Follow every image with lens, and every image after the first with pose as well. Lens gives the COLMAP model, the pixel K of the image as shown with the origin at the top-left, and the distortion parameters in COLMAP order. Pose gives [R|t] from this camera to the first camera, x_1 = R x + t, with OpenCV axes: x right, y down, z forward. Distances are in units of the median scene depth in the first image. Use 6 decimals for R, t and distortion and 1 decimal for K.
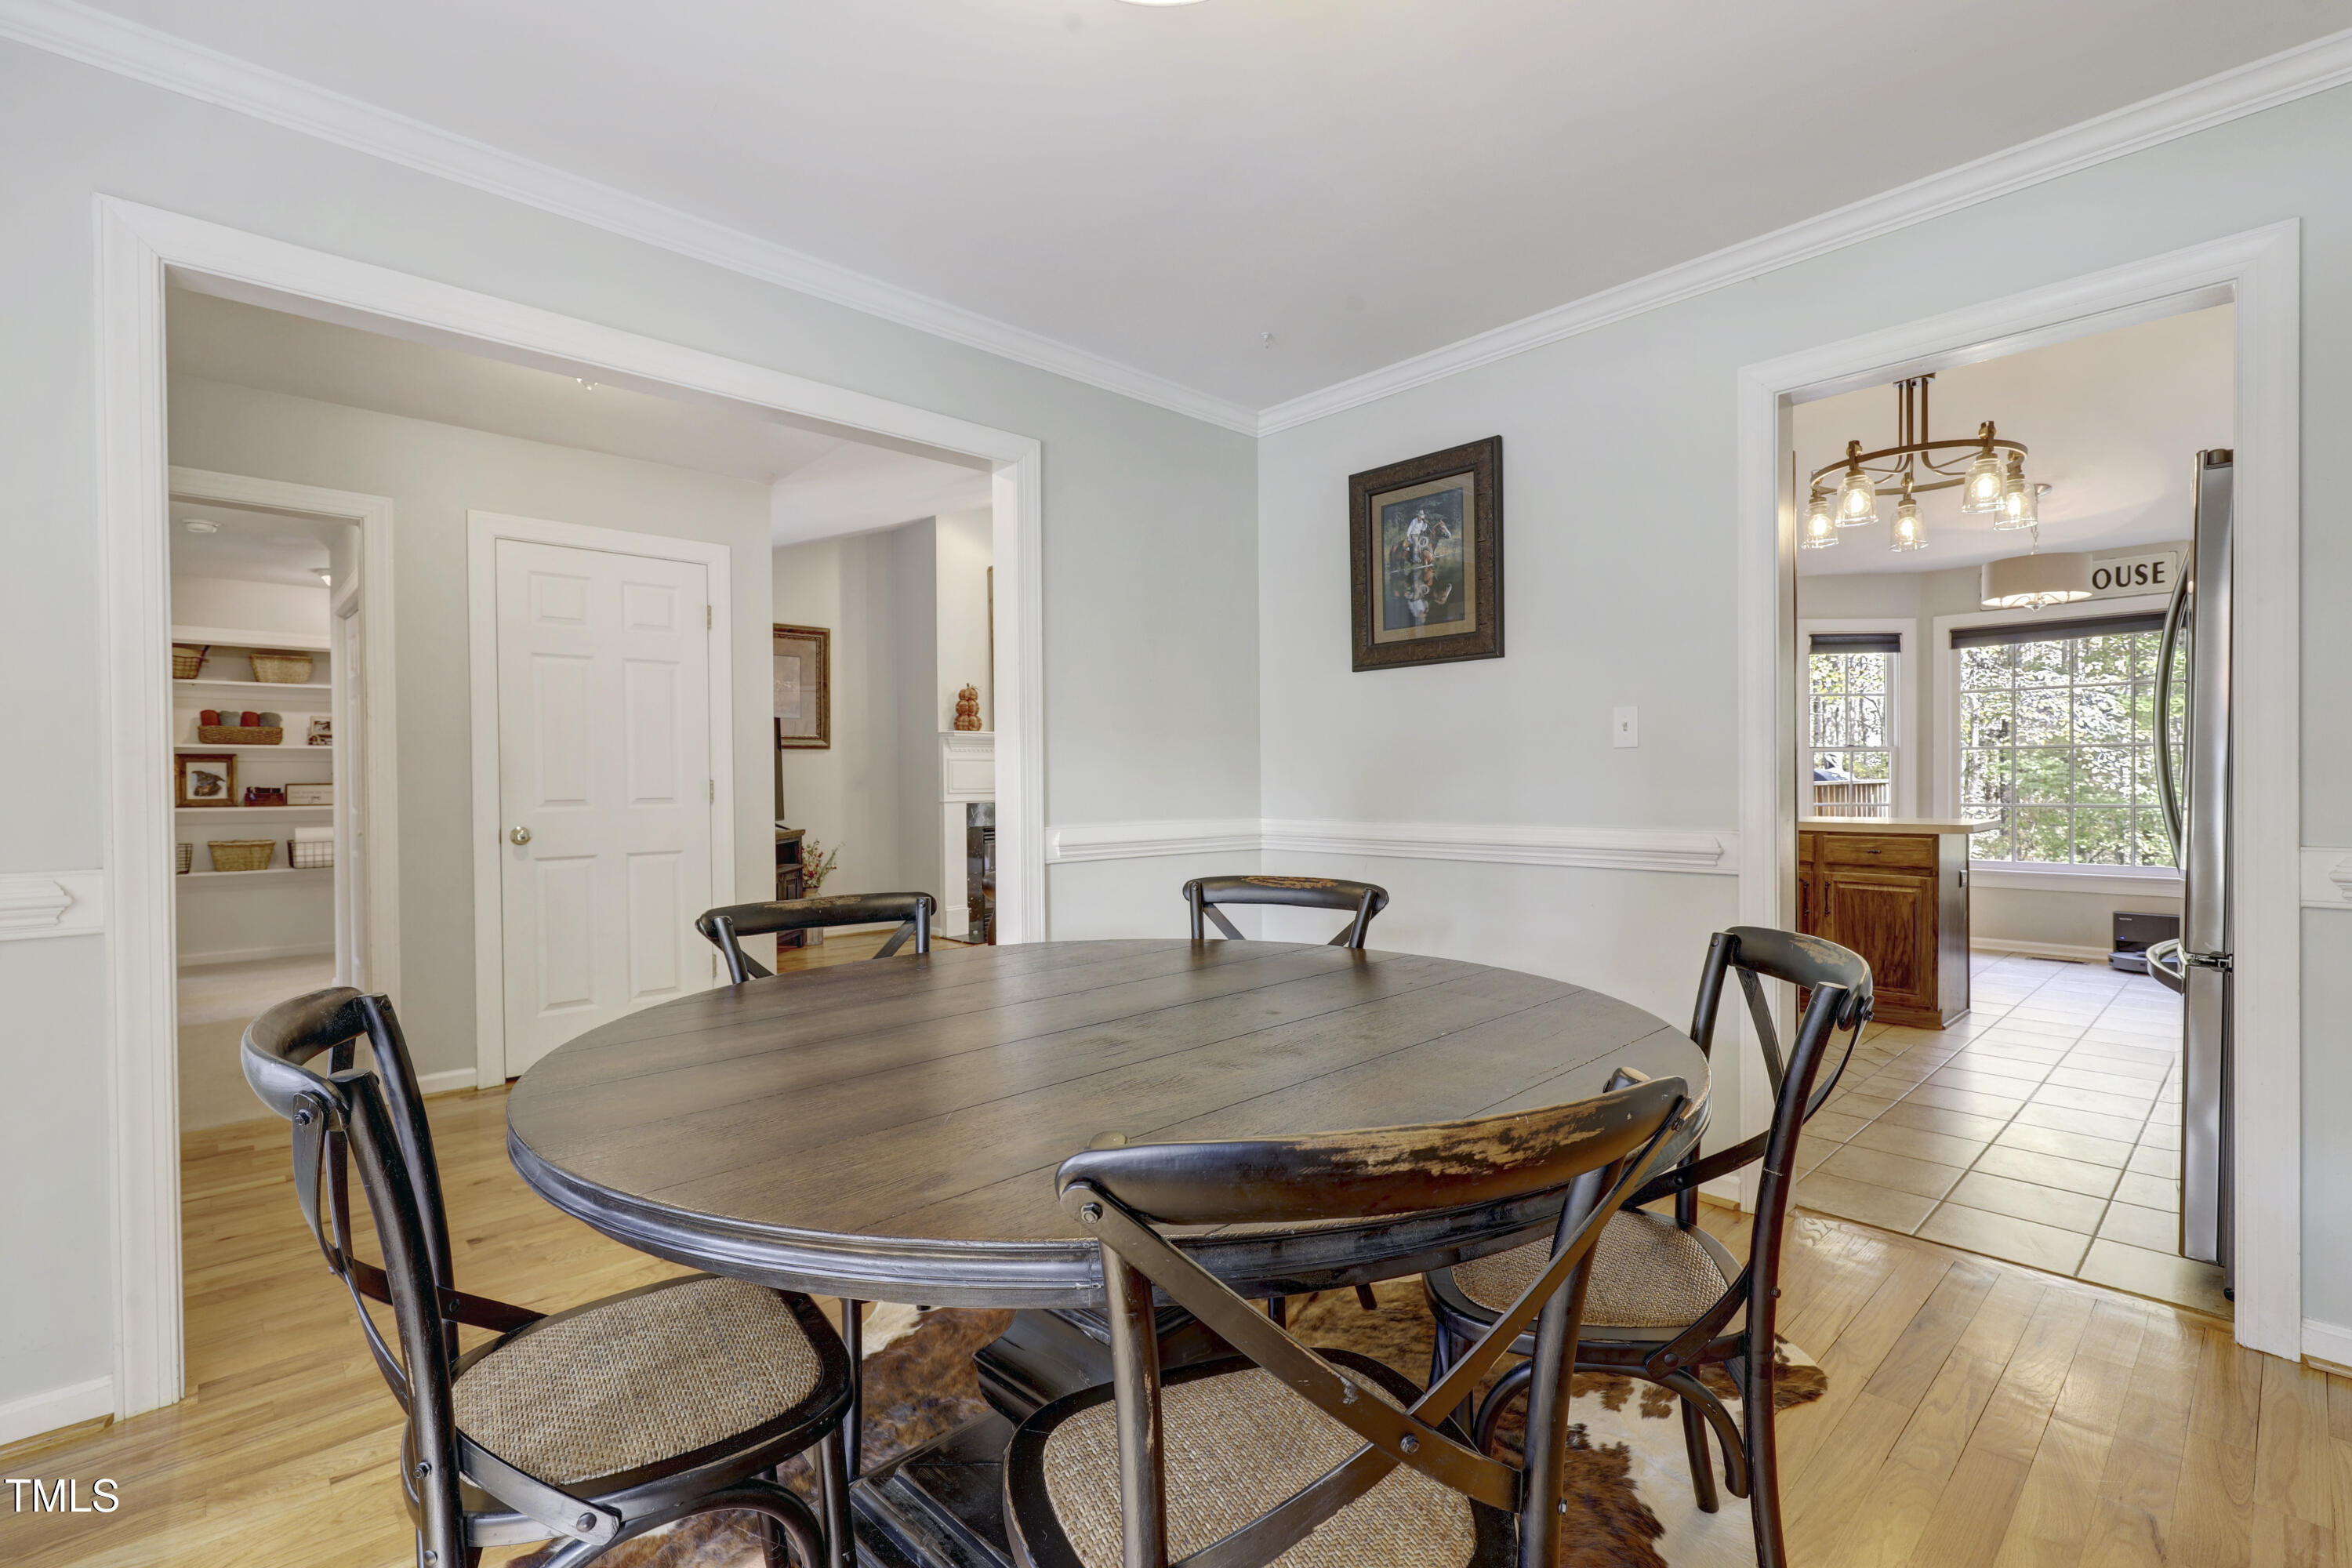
lens RADIAL K [[1062.8, 0, 1197.0], [0, 1062.8, 792.0], [0, 0, 1]] dist [-0.000178, 0.000036]
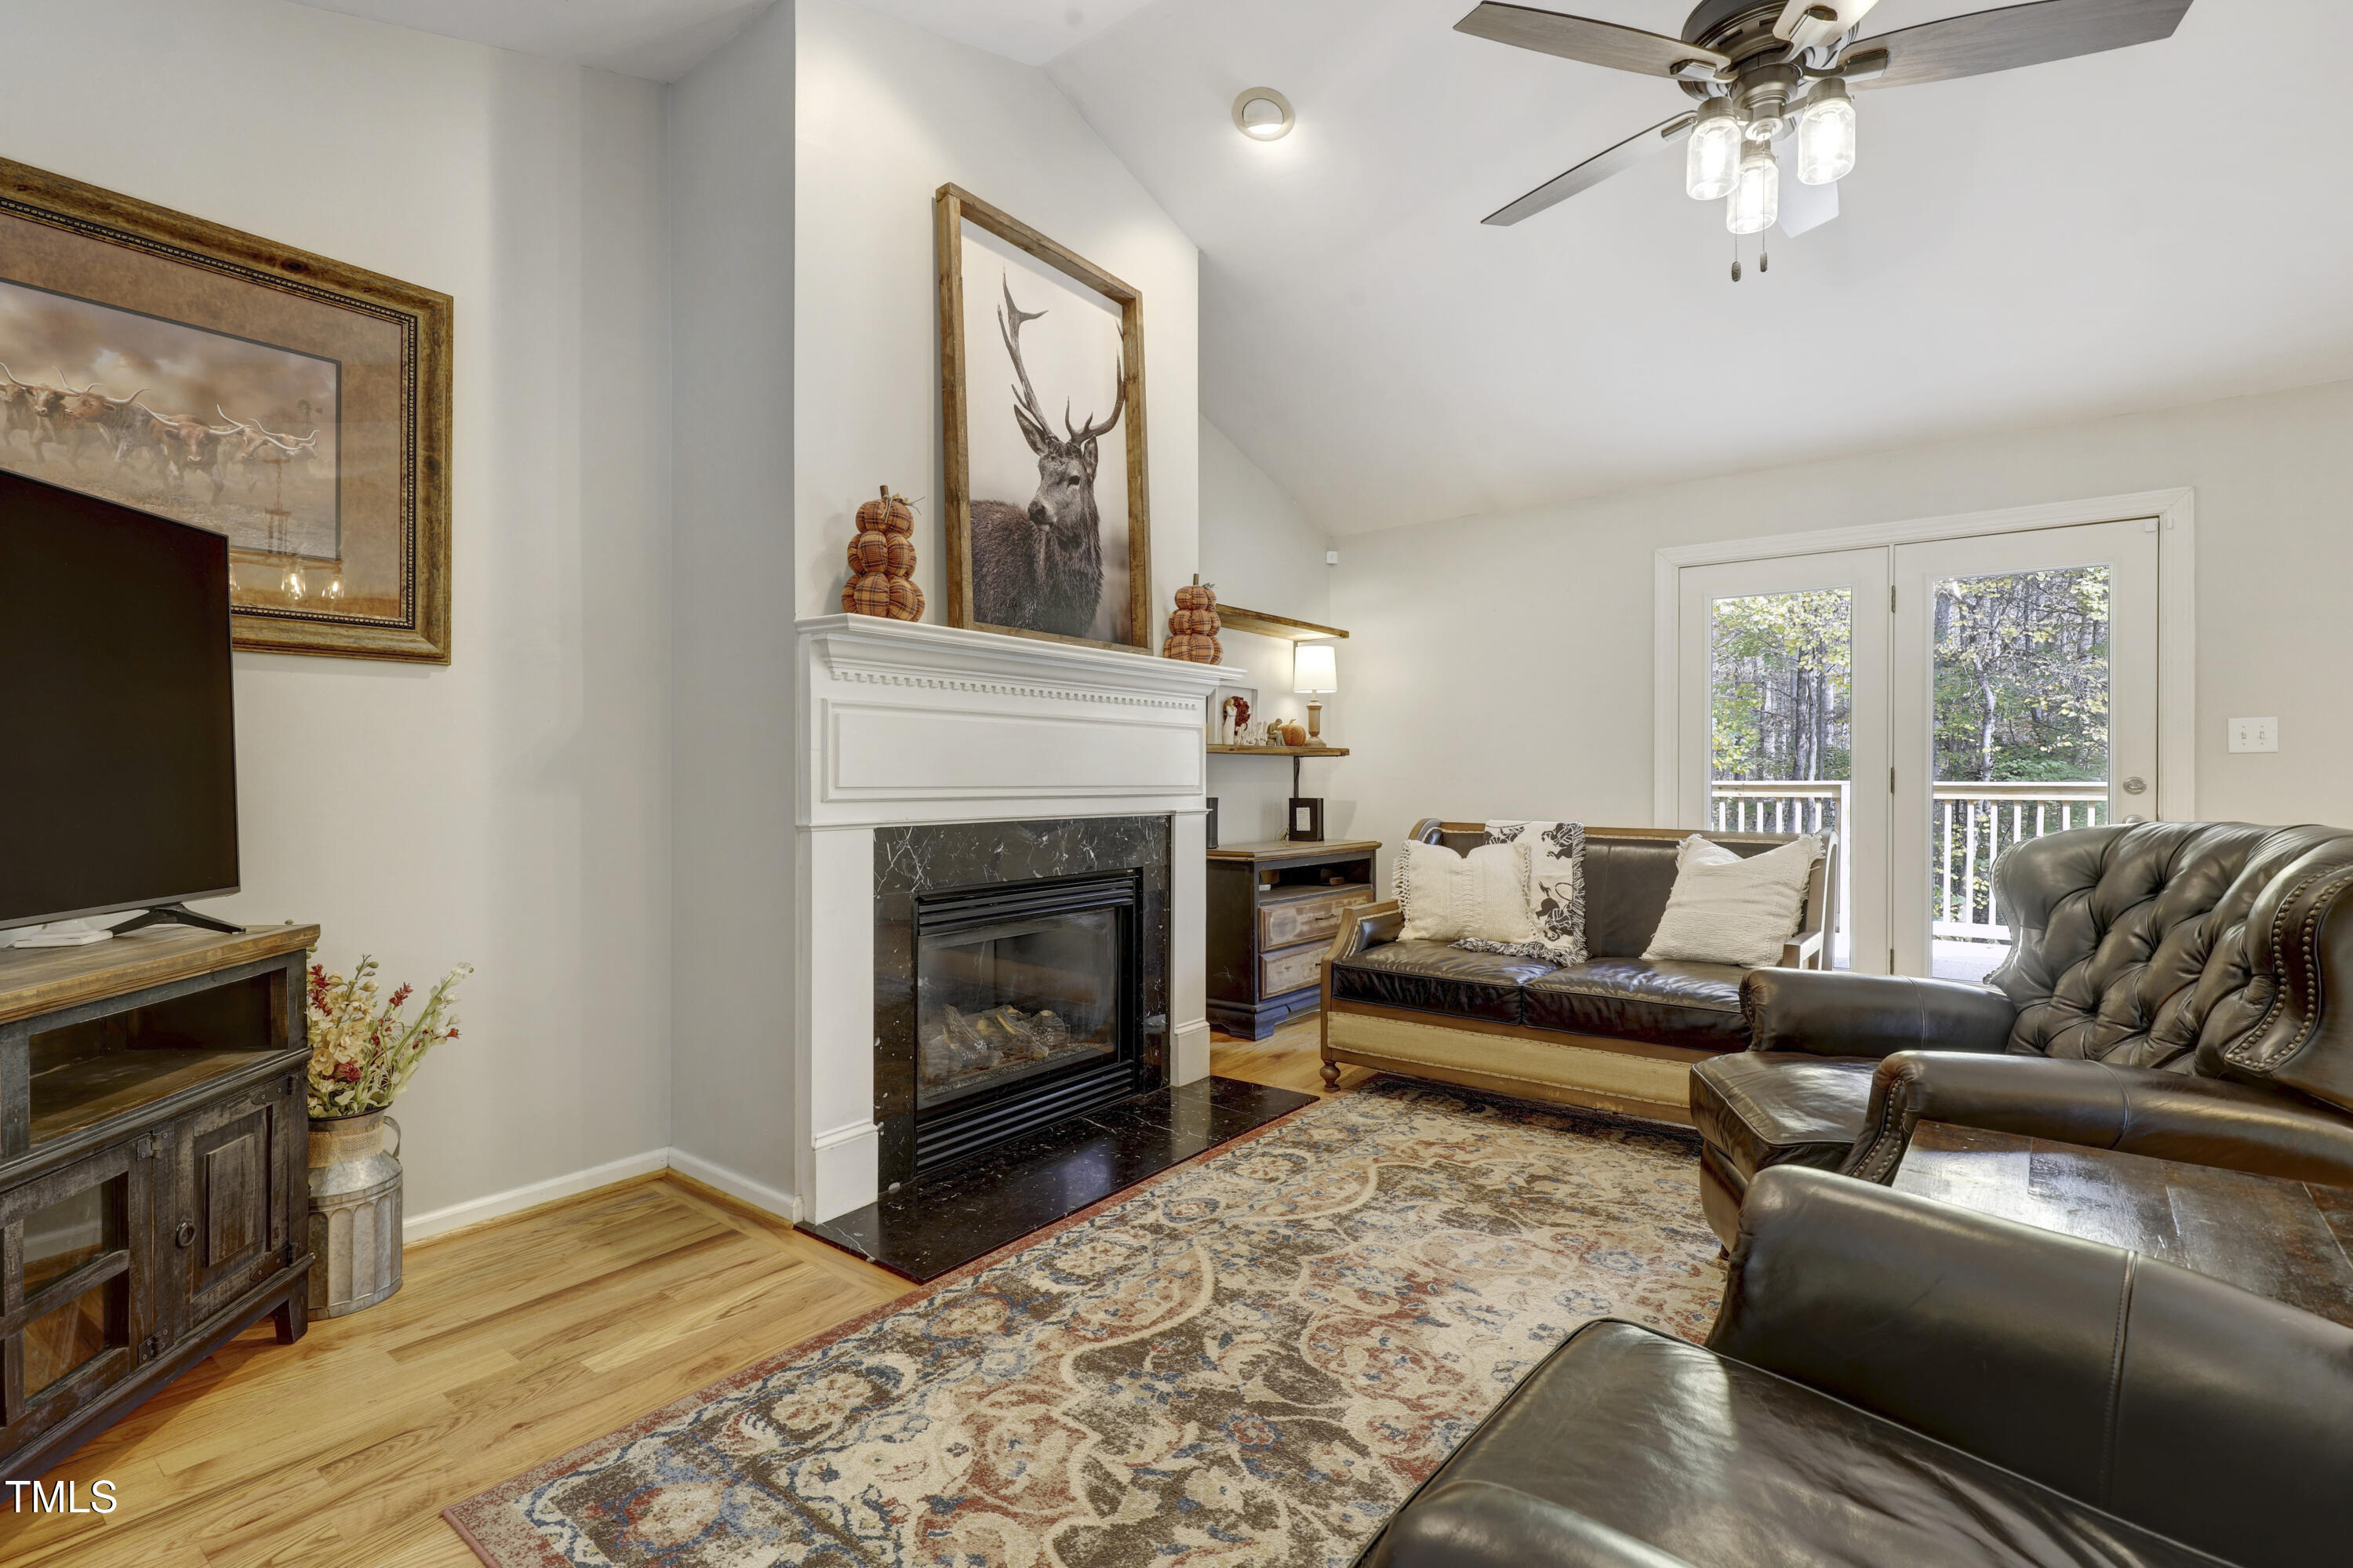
lens RADIAL K [[1068.3, 0, 1194.0], [0, 1068.3, 777.9], [0, 0, 1]] dist [0.001642, 0.000592]
pose [[0.987561, 0.008046, 0.157028, -0.170424], [-0.006693, 0.999936, -0.009141, -0.003875], [-0.157091, 0.007976, 0.987552, 0.642621]]
